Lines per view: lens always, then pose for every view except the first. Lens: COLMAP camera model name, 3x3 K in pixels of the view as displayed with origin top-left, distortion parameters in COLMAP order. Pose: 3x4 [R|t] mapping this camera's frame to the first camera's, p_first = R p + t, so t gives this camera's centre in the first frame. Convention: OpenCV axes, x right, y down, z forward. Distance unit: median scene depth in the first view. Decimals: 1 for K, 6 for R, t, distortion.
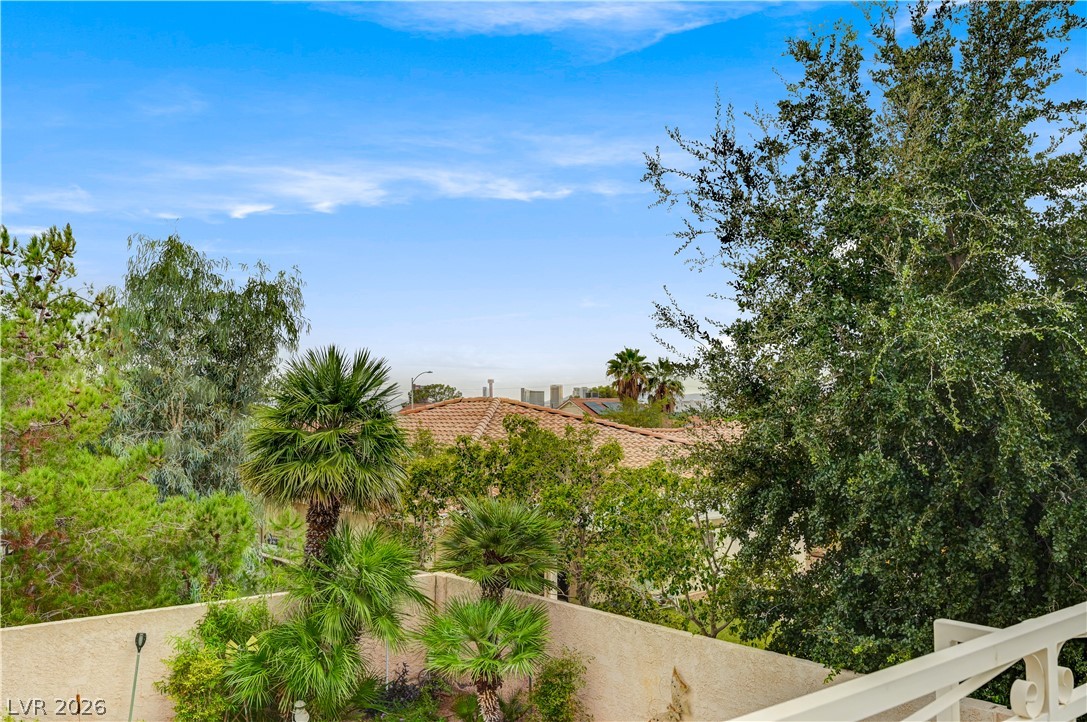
lens RADIAL K [[941.3, 0, 543.5], [0, 941.3, 361.0], [0, 0, 1]] dist [-0.003582, 0.000446]
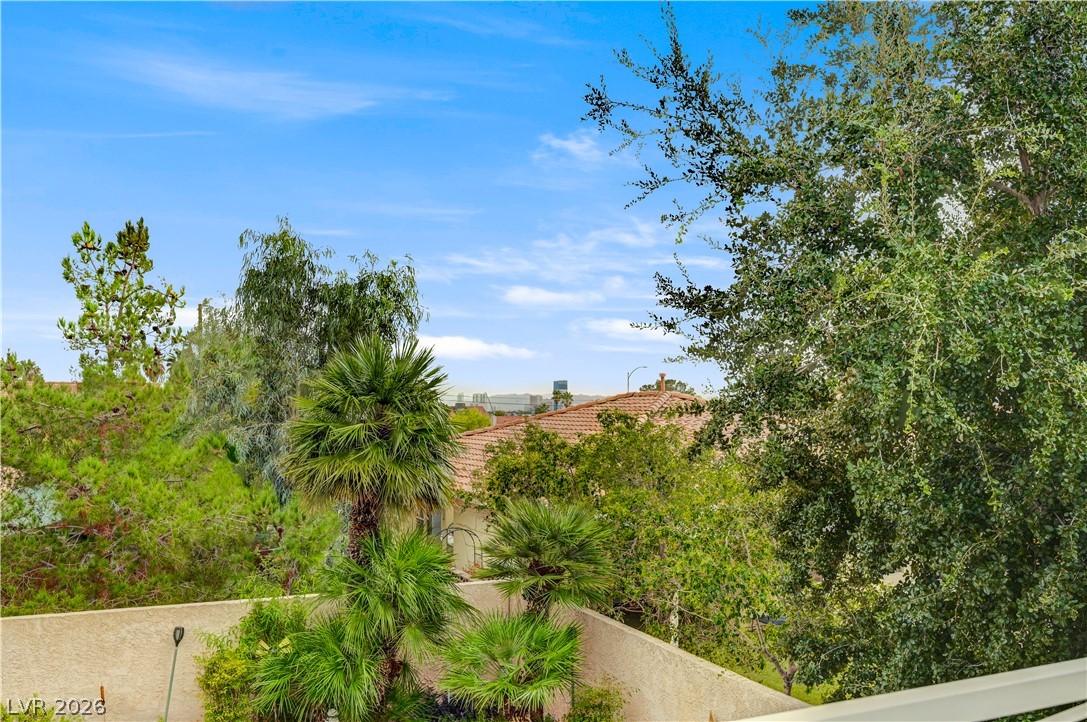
lens RADIAL K [[941.3, 0, 543.5], [0, 941.3, 361.0], [0, 0, 1]] dist [-0.003582, 0.000446]
pose [[0.966550, -0.006267, -0.256402, 0.192045], [0.007449, 0.999966, 0.003638, 0.009307], [0.256370, -0.005426, 0.966564, 0.143155]]
